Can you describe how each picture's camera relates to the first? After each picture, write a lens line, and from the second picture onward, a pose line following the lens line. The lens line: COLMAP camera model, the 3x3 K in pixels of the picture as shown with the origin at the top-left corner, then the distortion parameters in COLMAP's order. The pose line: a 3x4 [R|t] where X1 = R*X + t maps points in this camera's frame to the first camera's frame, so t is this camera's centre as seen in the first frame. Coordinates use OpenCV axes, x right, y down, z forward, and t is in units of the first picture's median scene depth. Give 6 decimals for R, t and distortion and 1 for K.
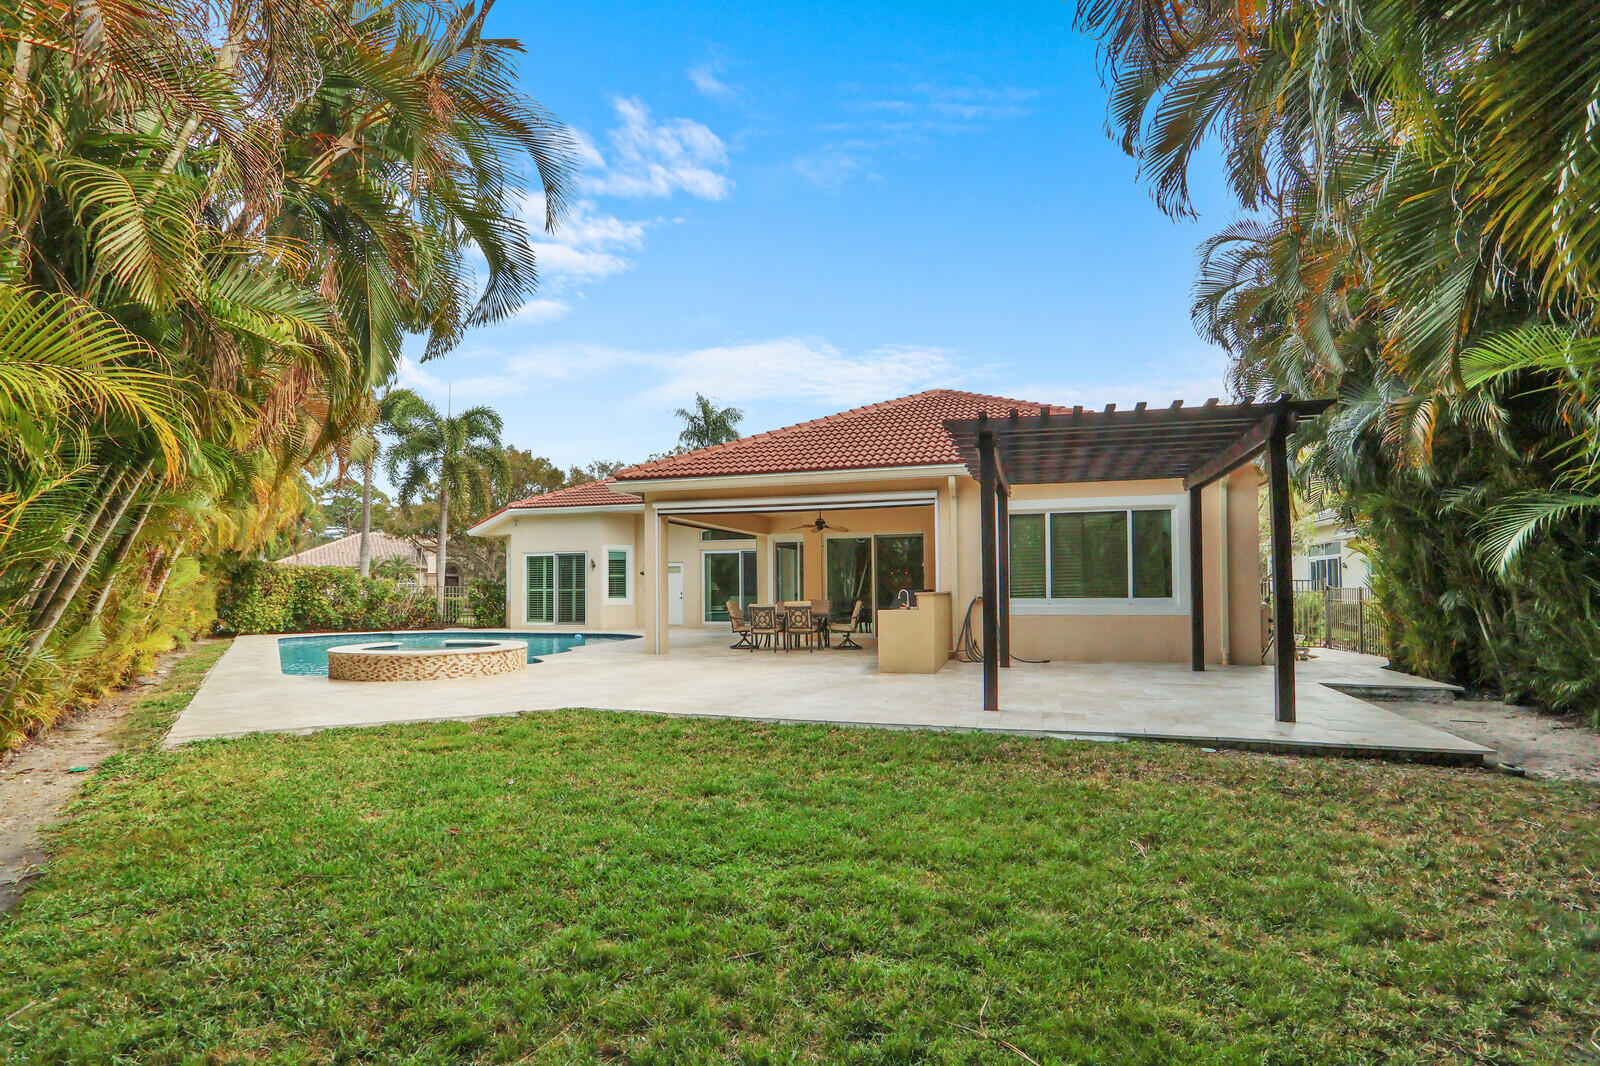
lens RADIAL K [[753.3, 0, 803.6], [0, 753.3, 572.1], [0, 0, 1]] dist [-0.015888, 0.000538]
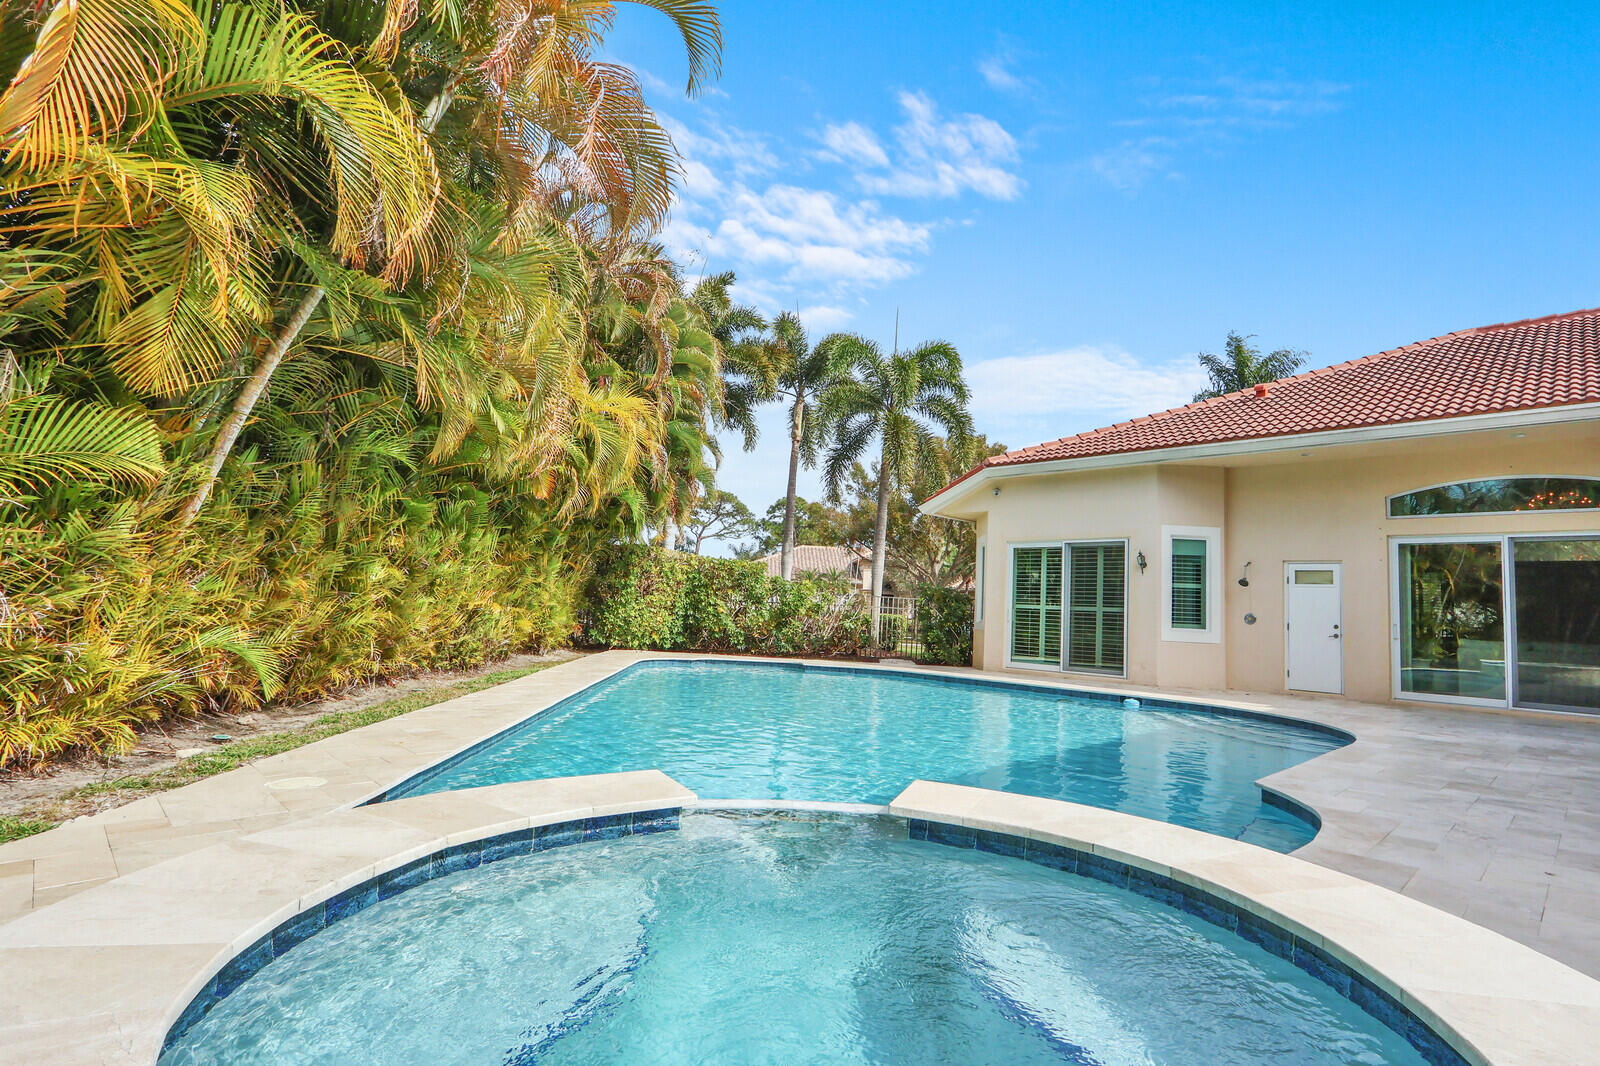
lens RADIAL K [[808.8, 0, 800.0], [0, 808.8, 533.0], [0, 0, 1]] dist [-0.013368, 0.000761]
pose [[0.855335, 0.000186, -0.518075, -0.185975], [-0.043215, 0.996541, -0.070988, 0.019065], [0.516270, 0.083107, 0.852384, 0.381590]]
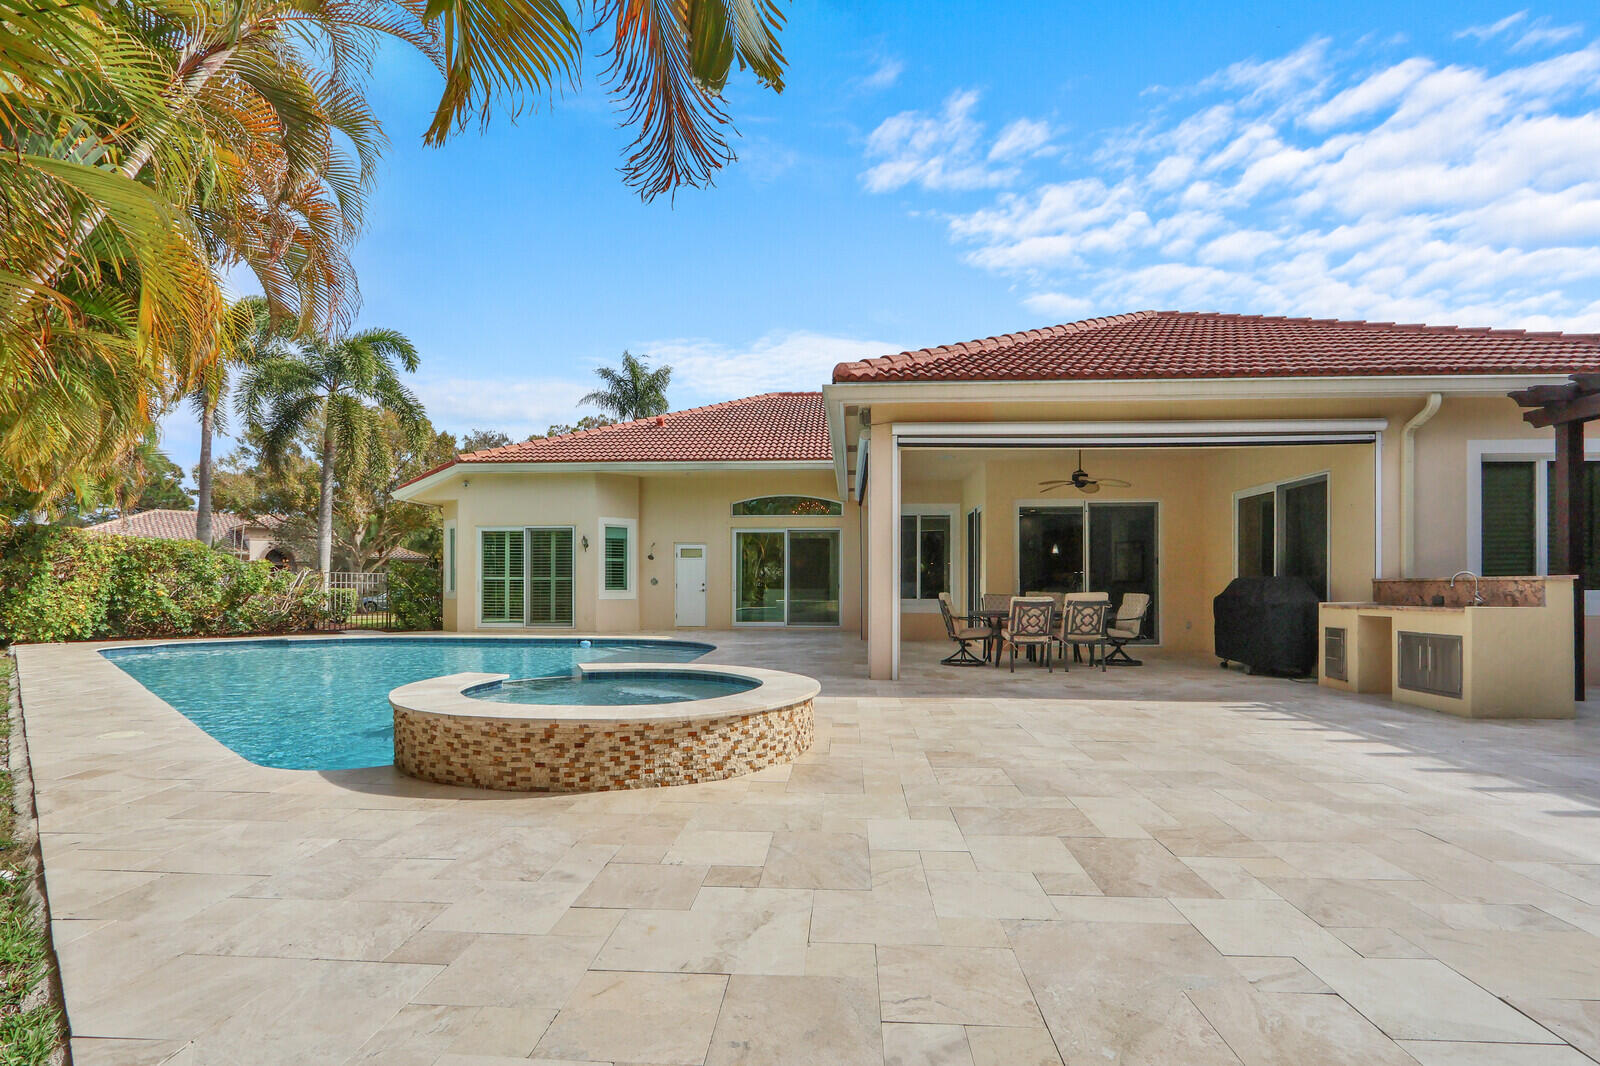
lens RADIAL K [[763.5, 0, 801.6], [0, 763.5, 585.7], [0, 0, 1]] dist [-0.003930, -0.000665]
pose [[0.982548, 0.010821, 0.185692, -0.204250], [-0.014587, 0.999714, 0.018928, 0.012748], [-0.185435, -0.021306, 0.982426, 0.230744]]
